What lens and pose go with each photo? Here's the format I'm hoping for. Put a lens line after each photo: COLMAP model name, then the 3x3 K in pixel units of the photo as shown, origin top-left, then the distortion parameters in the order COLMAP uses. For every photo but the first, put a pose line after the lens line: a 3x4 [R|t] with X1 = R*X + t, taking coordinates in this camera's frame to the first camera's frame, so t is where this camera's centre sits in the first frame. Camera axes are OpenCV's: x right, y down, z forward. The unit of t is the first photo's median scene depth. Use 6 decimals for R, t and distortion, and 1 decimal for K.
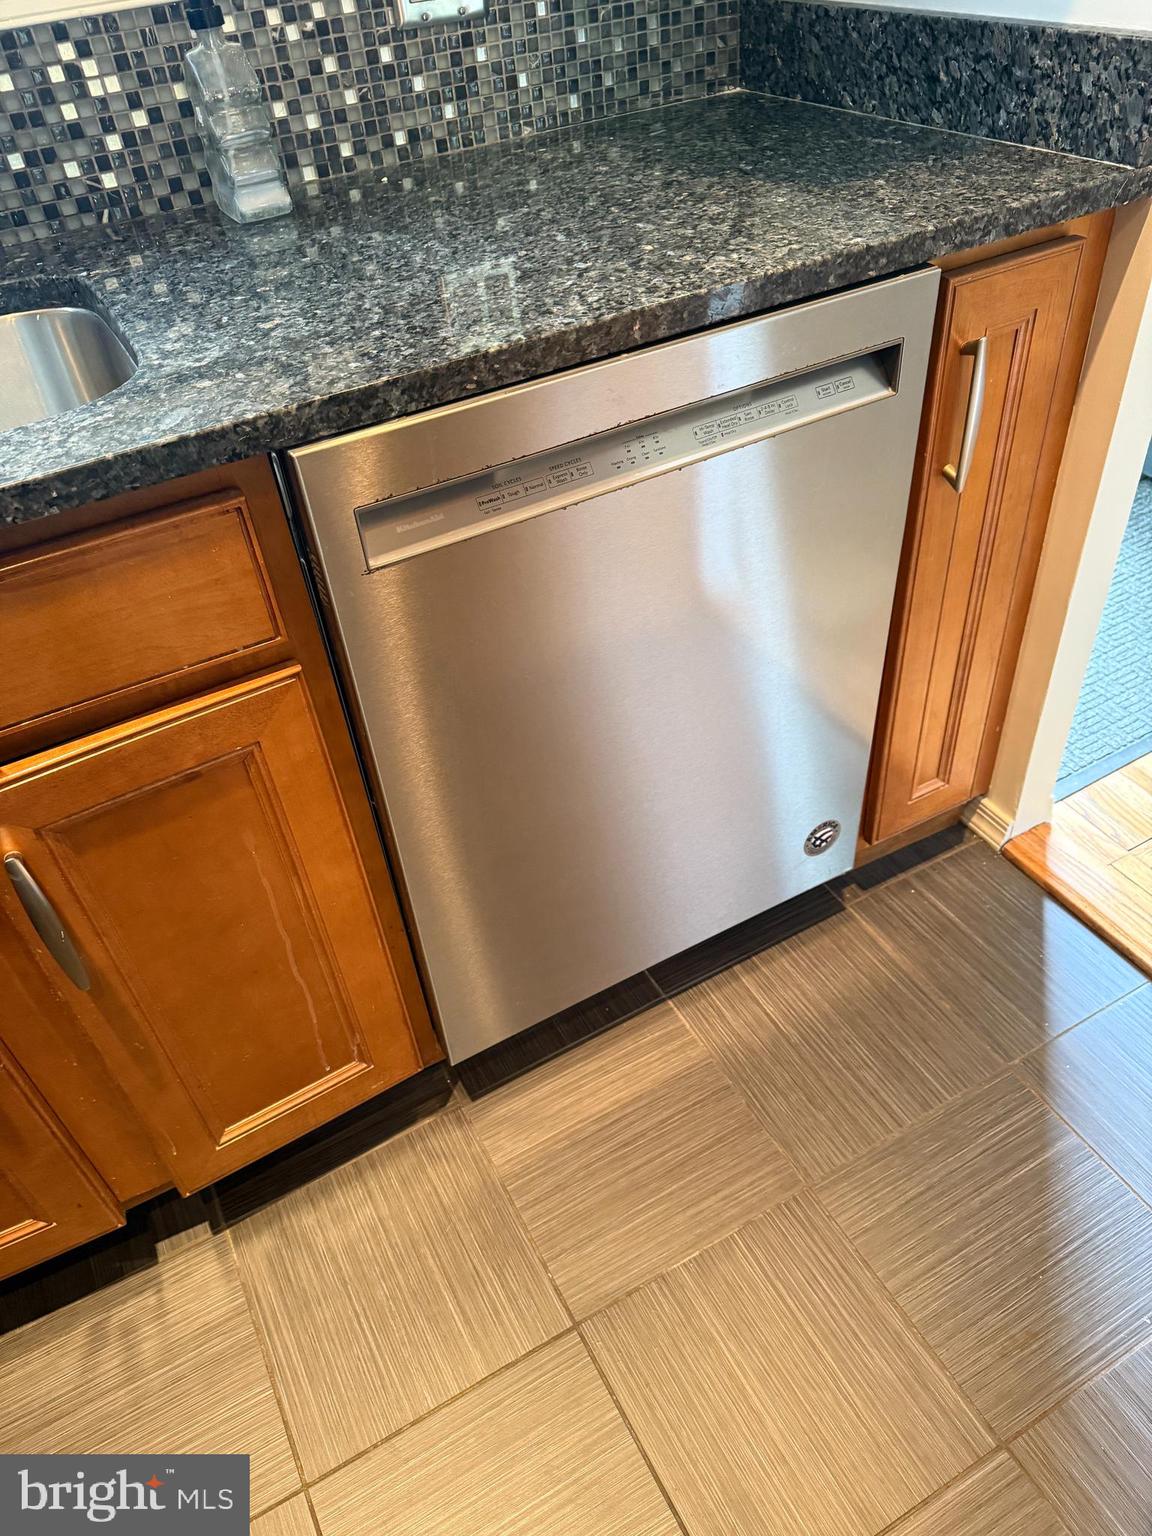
lens RADIAL K [[1080.2, 0, 568.2], [0, 1080.2, 775.9], [0, 0, 1]] dist [0.008659, -0.014079]
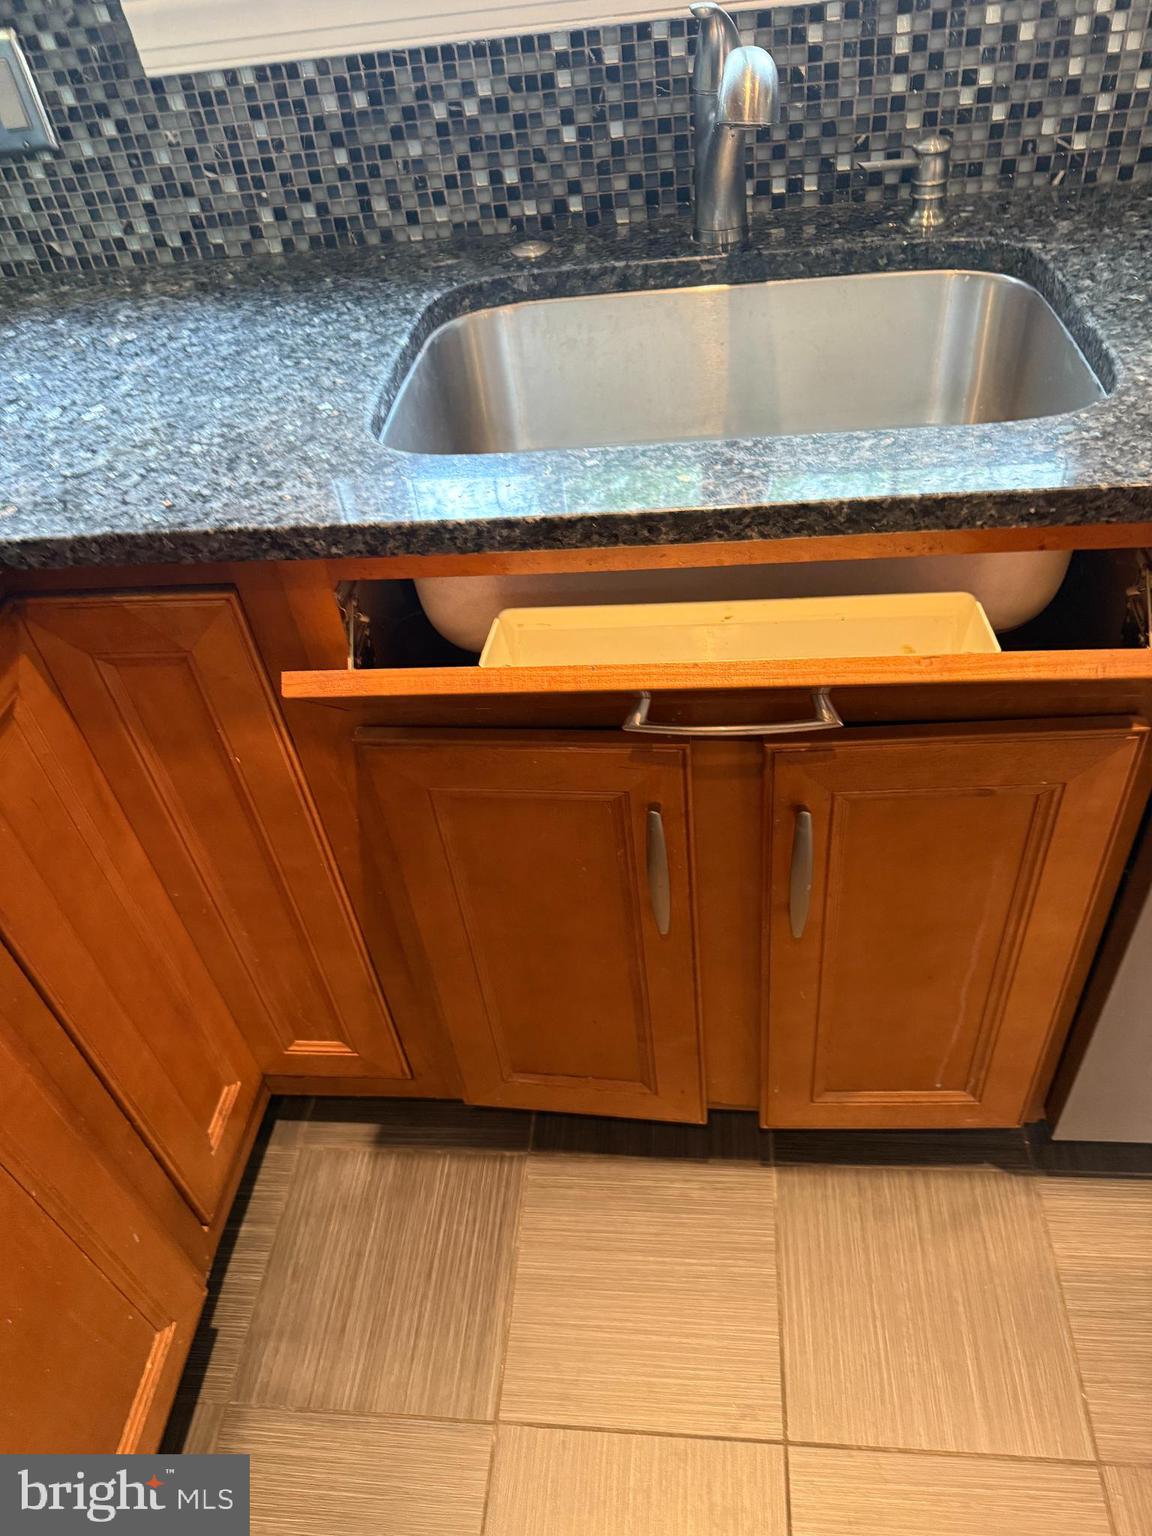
lens RADIAL K [[1080.2, 0, 573.8], [0, 1080.2, 771.2], [0, 0, 1]] dist [0.008659, -0.014079]
pose [[0.837267, 0.368468, -0.403999, -0.212987], [-0.338335, 0.929536, 0.146602, -0.027301], [0.429550, 0.013942, 0.902936, -0.038130]]
